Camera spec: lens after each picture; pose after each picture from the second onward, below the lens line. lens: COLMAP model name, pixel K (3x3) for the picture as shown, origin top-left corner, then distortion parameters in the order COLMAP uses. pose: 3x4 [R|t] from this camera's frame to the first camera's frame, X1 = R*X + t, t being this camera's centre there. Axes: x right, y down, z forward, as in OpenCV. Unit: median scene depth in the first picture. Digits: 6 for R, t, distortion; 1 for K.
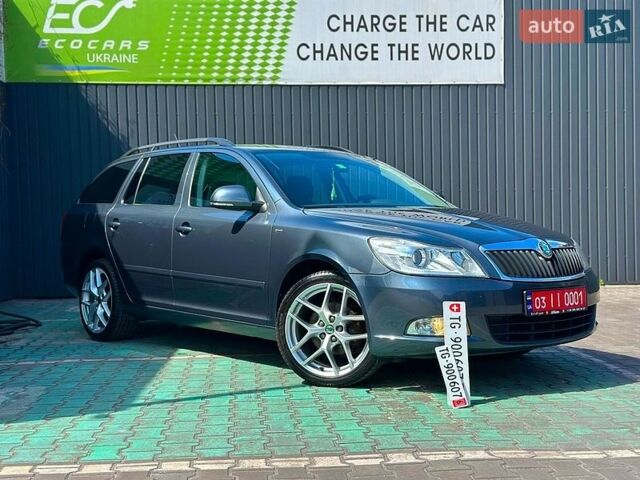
lens RADIAL K [[904.7, 0, 320.0], [0, 904.7, 240.0], [0, 0, 1]] dist [0.124427, -0.034777]
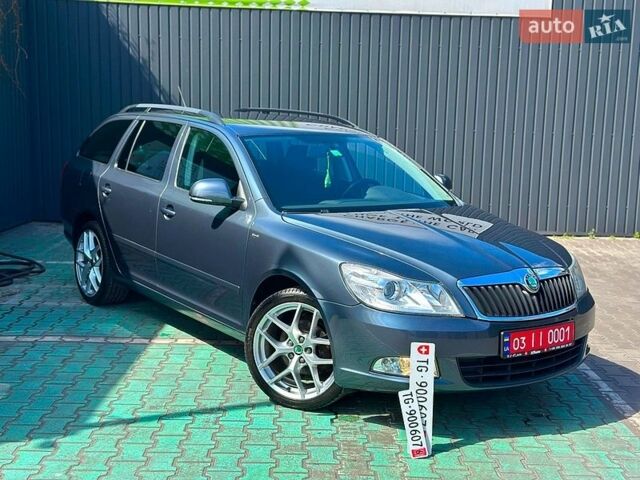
lens RADIAL K [[904.7, 0, 320.0], [0, 904.7, 240.0], [0, 0, 1]] dist [0.124427, -0.034777]
pose [[0.996528, 0.056149, -0.061475, 0.085231], [-0.047167, 0.989183, 0.138895, -0.149078], [0.068608, -0.135513, 0.988397, 0.072218]]
